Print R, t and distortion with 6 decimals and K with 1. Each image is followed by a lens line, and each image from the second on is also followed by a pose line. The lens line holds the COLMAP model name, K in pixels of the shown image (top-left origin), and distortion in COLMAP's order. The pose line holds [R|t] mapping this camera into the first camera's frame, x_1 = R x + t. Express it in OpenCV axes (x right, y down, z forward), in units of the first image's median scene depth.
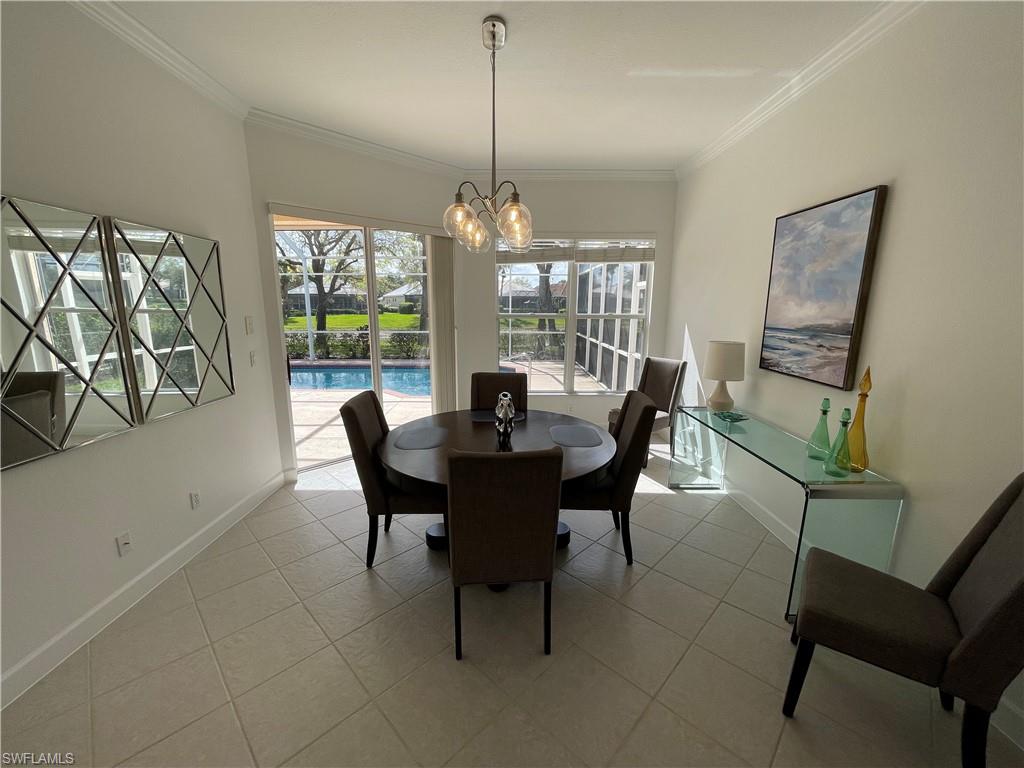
lens RADIAL K [[412.2, 0, 511.1], [0, 412.2, 386.9], [0, 0, 1]] dist [0.000429, 0.000765]
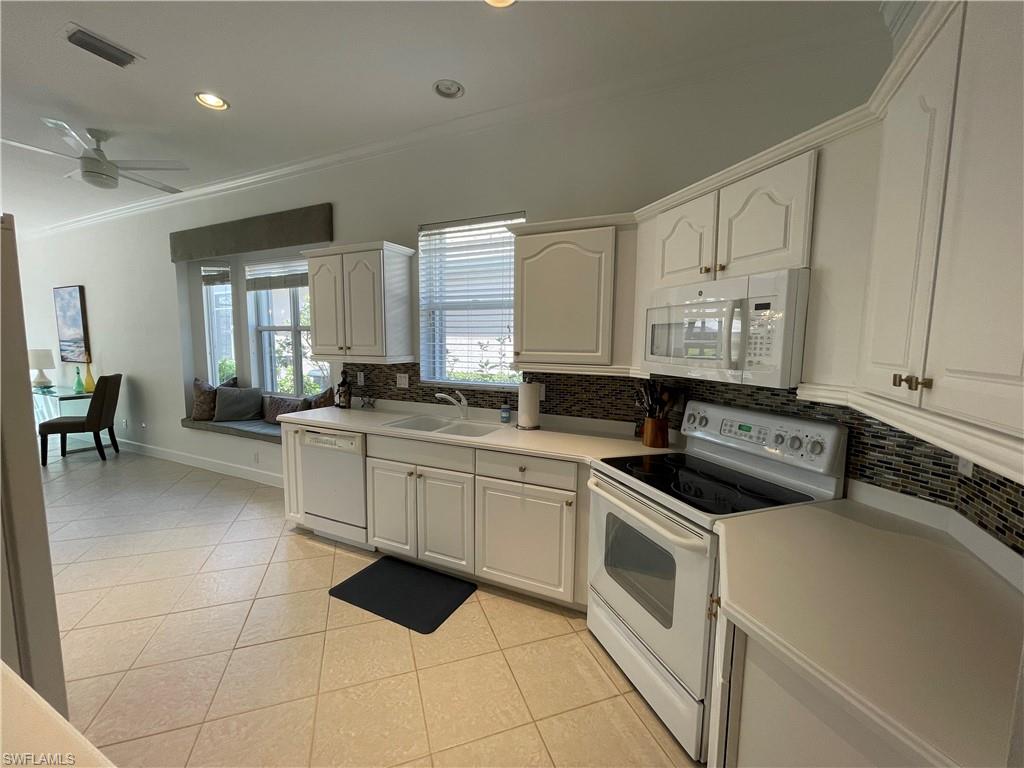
lens RADIAL K [[411.5, 0, 506.4], [0, 411.5, 384.9], [0, 0, 1]] dist [-0.001412, -0.000159]
pose [[0.438155, -0.090816, 0.894300, -0.244097], [0.169898, 0.985318, 0.016818, 0.419888], [-0.882697, 0.144571, 0.447152, -1.852865]]
